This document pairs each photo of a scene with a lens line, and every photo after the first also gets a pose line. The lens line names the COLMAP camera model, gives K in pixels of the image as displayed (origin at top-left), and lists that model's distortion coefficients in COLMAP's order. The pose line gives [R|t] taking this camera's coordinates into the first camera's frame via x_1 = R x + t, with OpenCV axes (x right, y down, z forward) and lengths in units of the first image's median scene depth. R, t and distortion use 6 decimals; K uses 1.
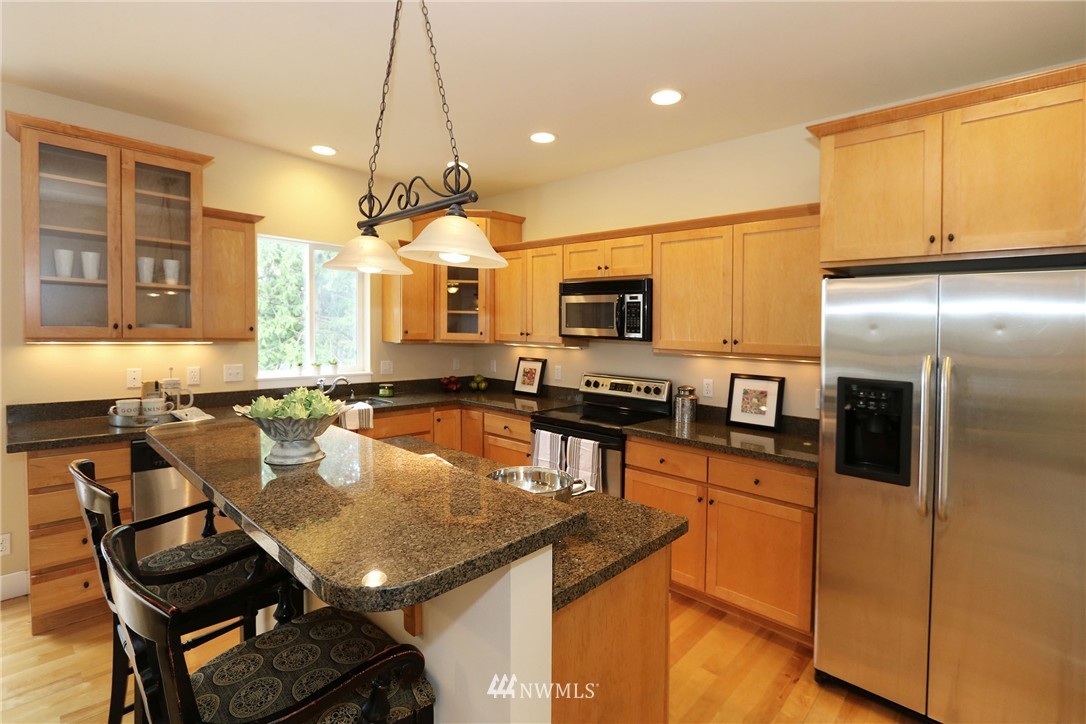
lens RADIAL K [[507.2, 0, 546.0], [0, 507.2, 330.3], [0, 0, 1]] dist [-0.019320, 0.000906]
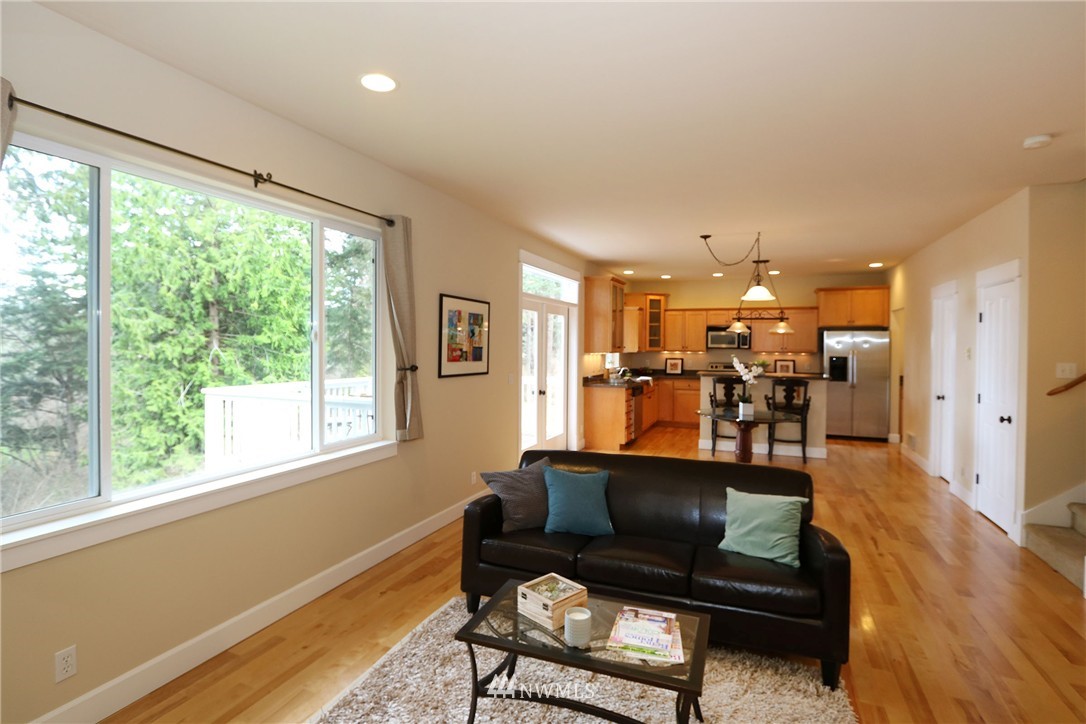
lens RADIAL K [[537.1, 0, 529.8], [0, 537.1, 343.2], [0, 0, 1]] dist [-0.015070, 0.000037]
pose [[0.941434, -0.019233, 0.336649, -4.688302], [0.017753, 0.999814, 0.007474, -0.129010], [-0.336730, -0.001060, 0.941601, -3.305958]]
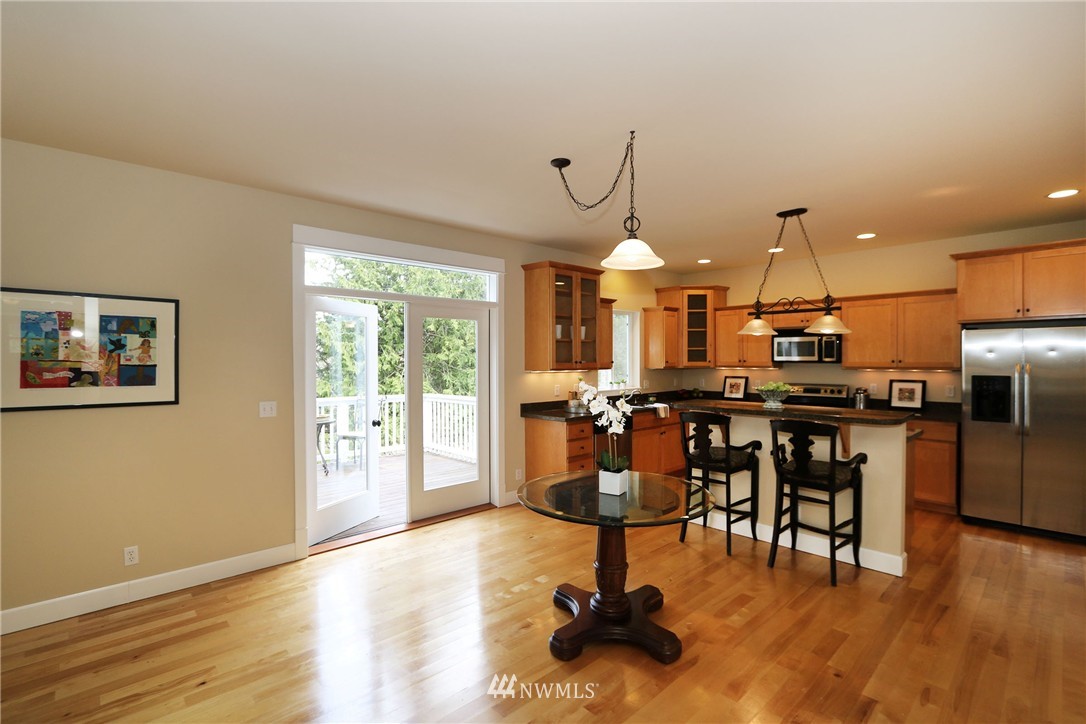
lens RADIAL K [[495.8, 0, 543.0], [0, 495.8, 362.0], [0, 0, 1]] dist [-0.009674, 0.000196]
pose [[0.997368, -0.030310, -0.065871, -1.739820], [0.030649, 0.999522, 0.004140, -0.047652], [0.065714, -0.006148, 0.997820, -1.906515]]
